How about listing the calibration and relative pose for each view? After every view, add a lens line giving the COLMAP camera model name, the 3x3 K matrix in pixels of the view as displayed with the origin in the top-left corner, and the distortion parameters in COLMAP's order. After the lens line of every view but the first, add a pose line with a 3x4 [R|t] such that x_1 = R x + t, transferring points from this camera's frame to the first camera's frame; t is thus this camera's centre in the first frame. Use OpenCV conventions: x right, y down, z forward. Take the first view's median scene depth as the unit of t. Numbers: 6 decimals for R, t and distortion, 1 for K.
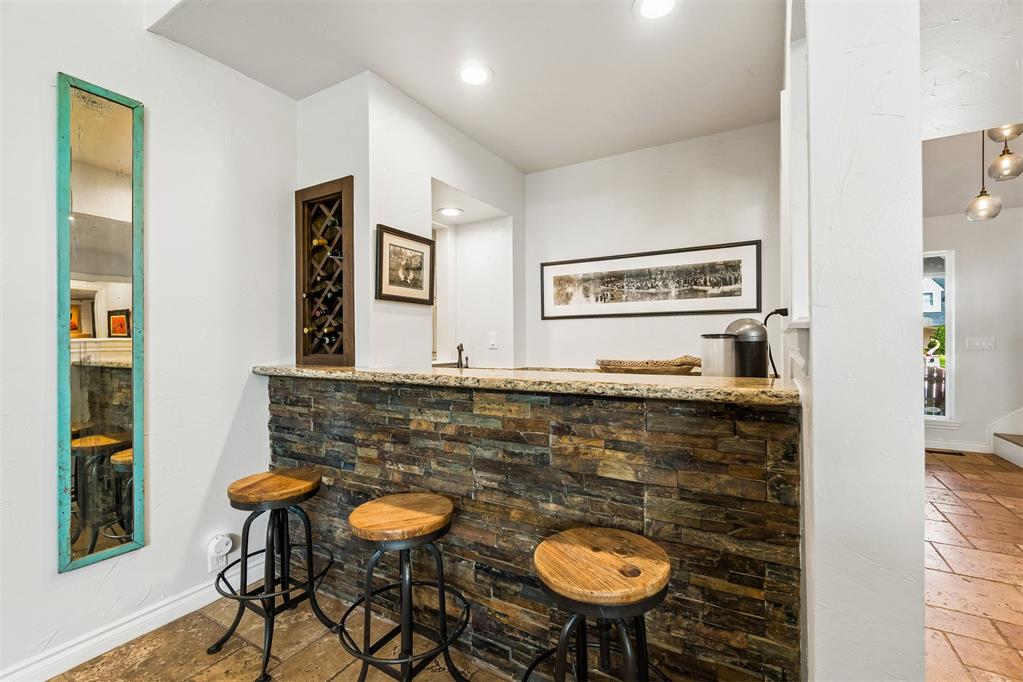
lens RADIAL K [[441.6, 0, 502.1], [0, 441.6, 342.7], [0, 0, 1]] dist [-0.006011, 0.002068]
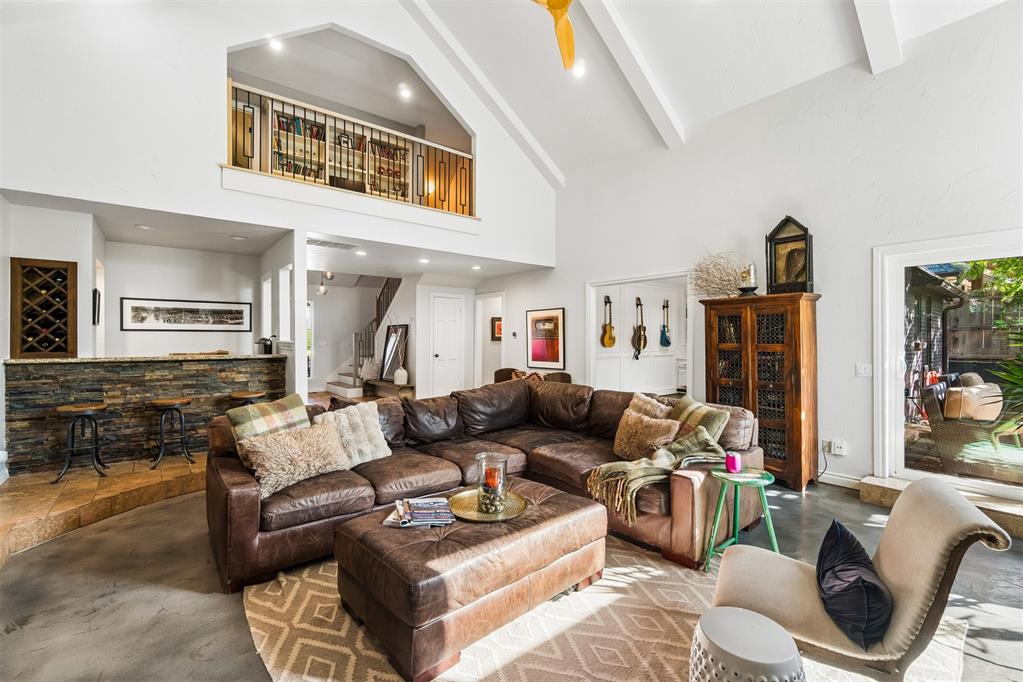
lens RADIAL K [[441.6, 0, 524.0], [0, 441.6, 329.4], [0, 0, 1]] dist [-0.006011, 0.002068]
pose [[0.321085, 0.027439, 0.946653, -1.493664], [-0.000734, 0.999587, -0.028724, -0.016152], [-0.947050, 0.008528, 0.320972, -1.470752]]
